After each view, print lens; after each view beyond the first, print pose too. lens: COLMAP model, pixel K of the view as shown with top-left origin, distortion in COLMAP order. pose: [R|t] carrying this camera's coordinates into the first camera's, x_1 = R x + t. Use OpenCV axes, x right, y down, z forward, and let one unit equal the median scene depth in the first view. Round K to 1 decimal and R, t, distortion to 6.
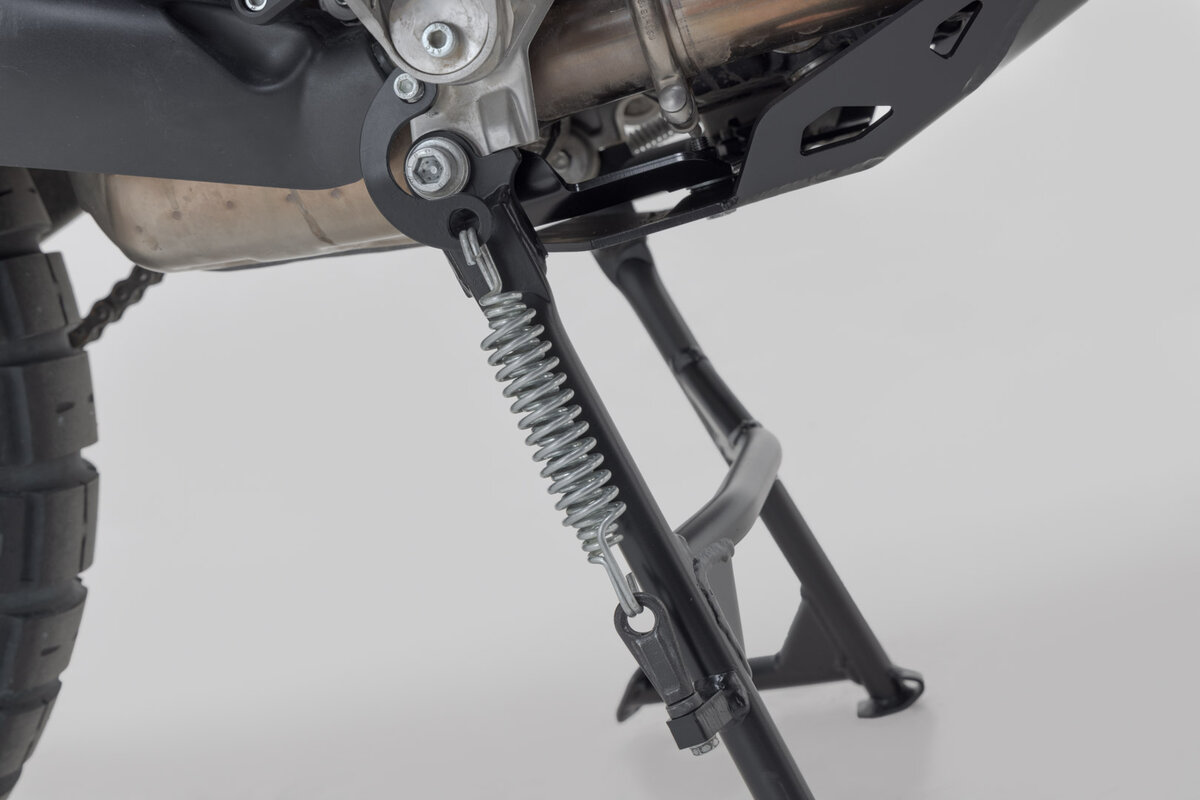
lens RADIAL K [[2207.4, 0, 600.0], [0, 2207.4, 400.0], [0, 0, 1]] dist [0.029110, 0.128990]
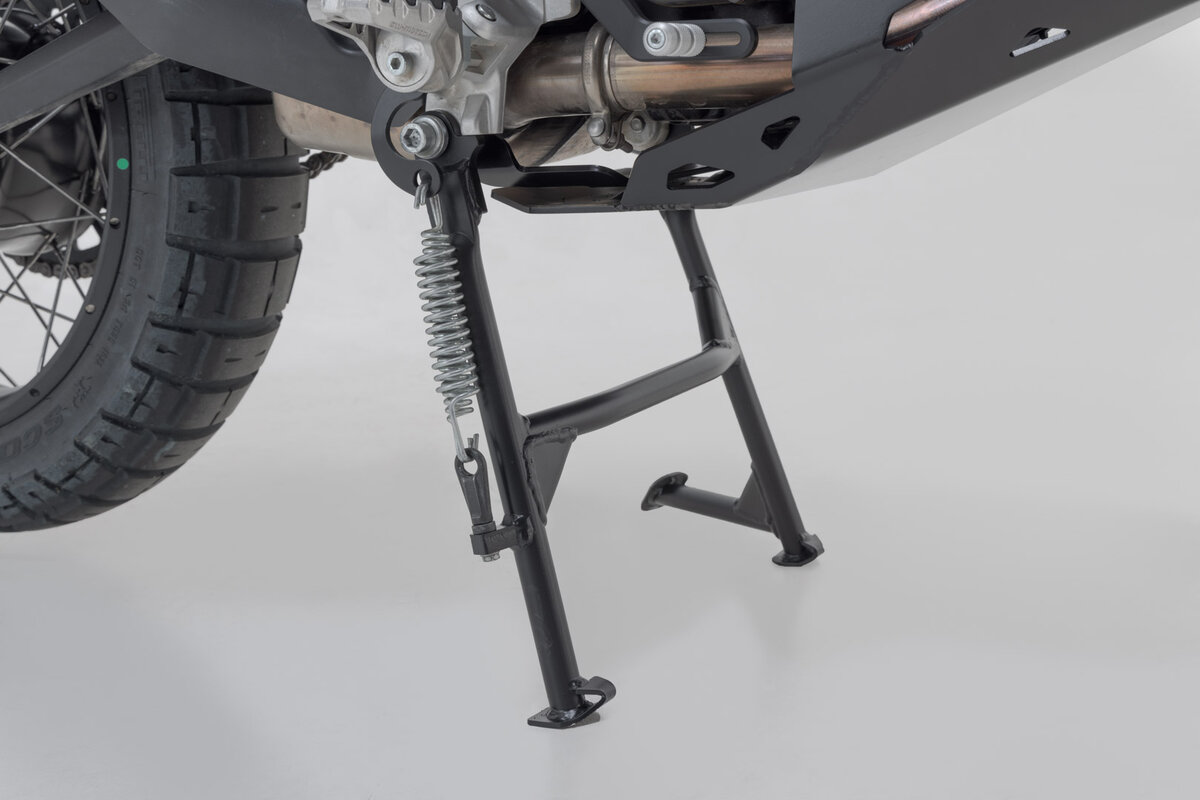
lens RADIAL K [[1756.5, 0, 600.0], [0, 1756.5, 400.0], [0, 0, 1]] dist [0.010888, -0.035026]
pose [[0.923006, 0.285184, -0.258322, 0.378998], [-0.245542, 0.953419, 0.175221, -0.167152], [0.296259, -0.098301, 0.950035, -0.102100]]
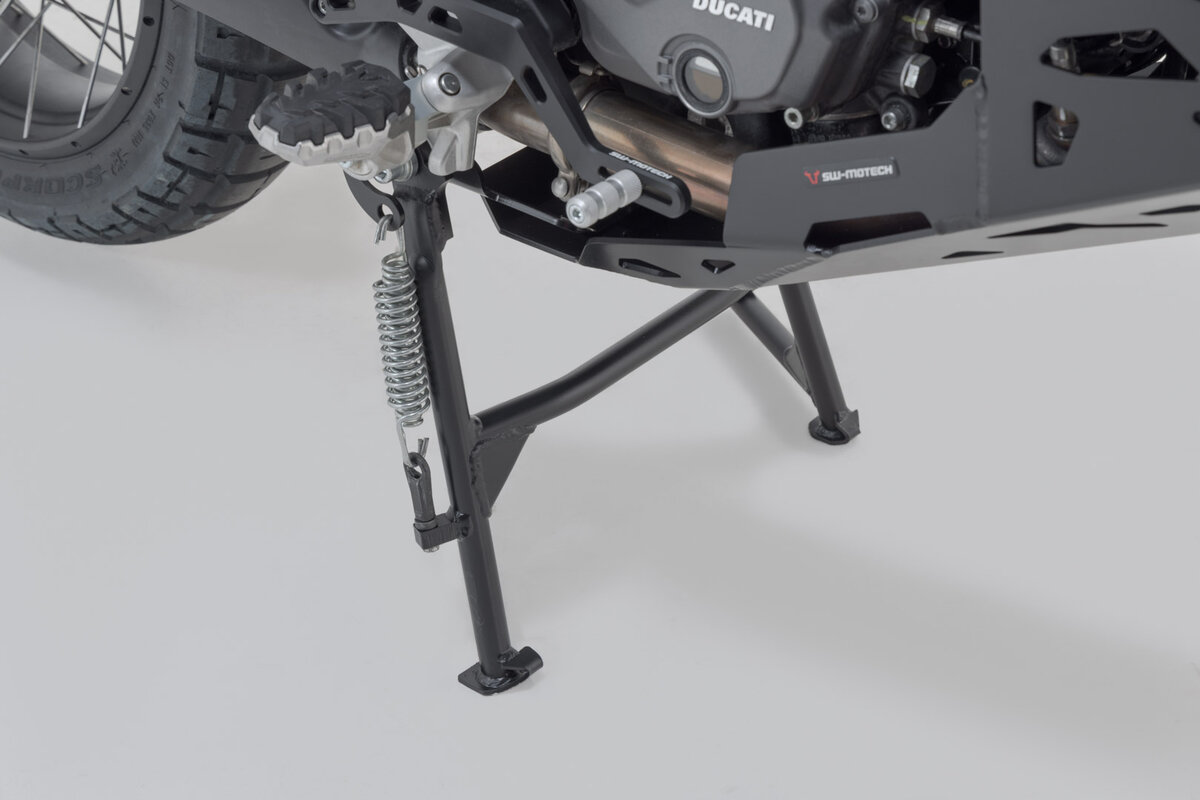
lens RADIAL K [[2404.3, 0, 600.0], [0, 2404.3, 400.0], [0, 0, 1]] dist [0.007737, 0.117543]
pose [[0.820283, 0.515822, -0.247110, 0.501423], [-0.295317, 0.751962, 0.589356, -0.944017], [0.489820, -0.410463, 0.769153, -0.225026]]
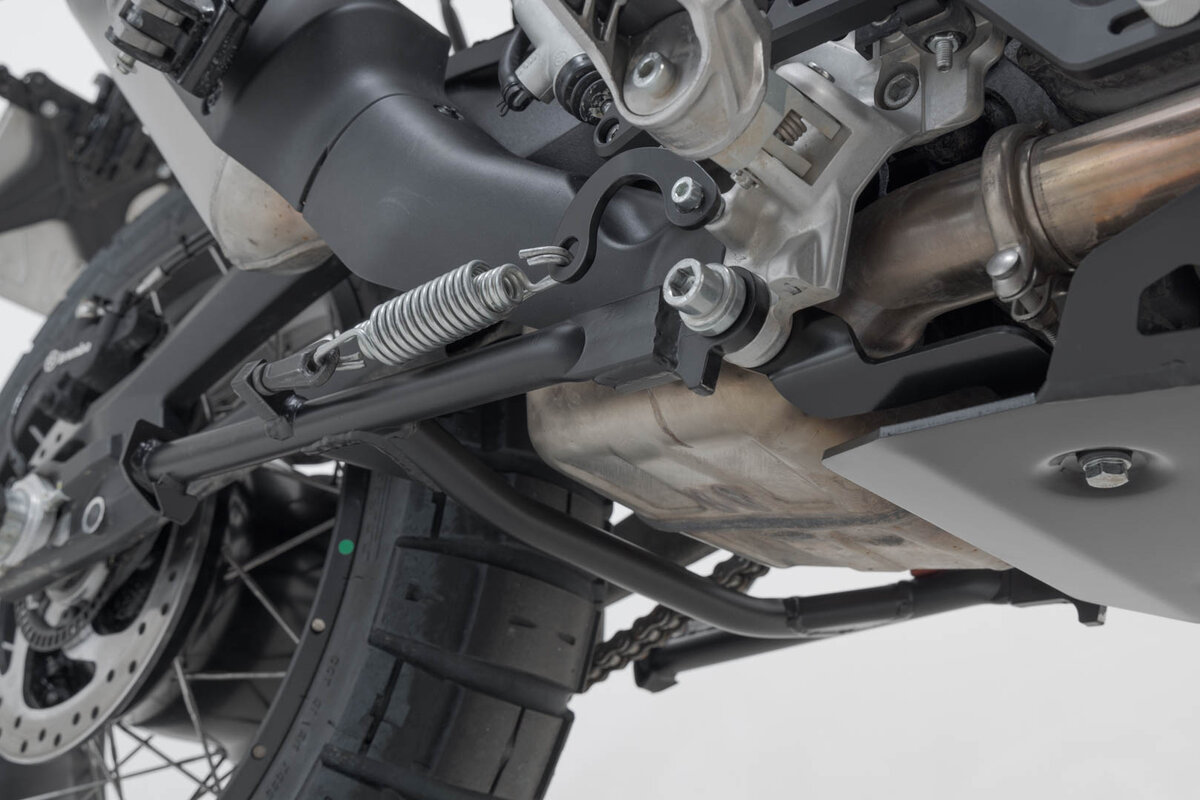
lens RADIAL K [[1540.1, 0, 600.0], [0, 1540.1, 400.0], [0, 0, 1]] dist [0.023334, 0.052003]
pose [[0.769081, 0.131914, -0.625390, 0.275414], [-0.370350, 0.889443, -0.267830, 0.110580], [0.520918, 0.437596, 0.732908, 0.532306]]
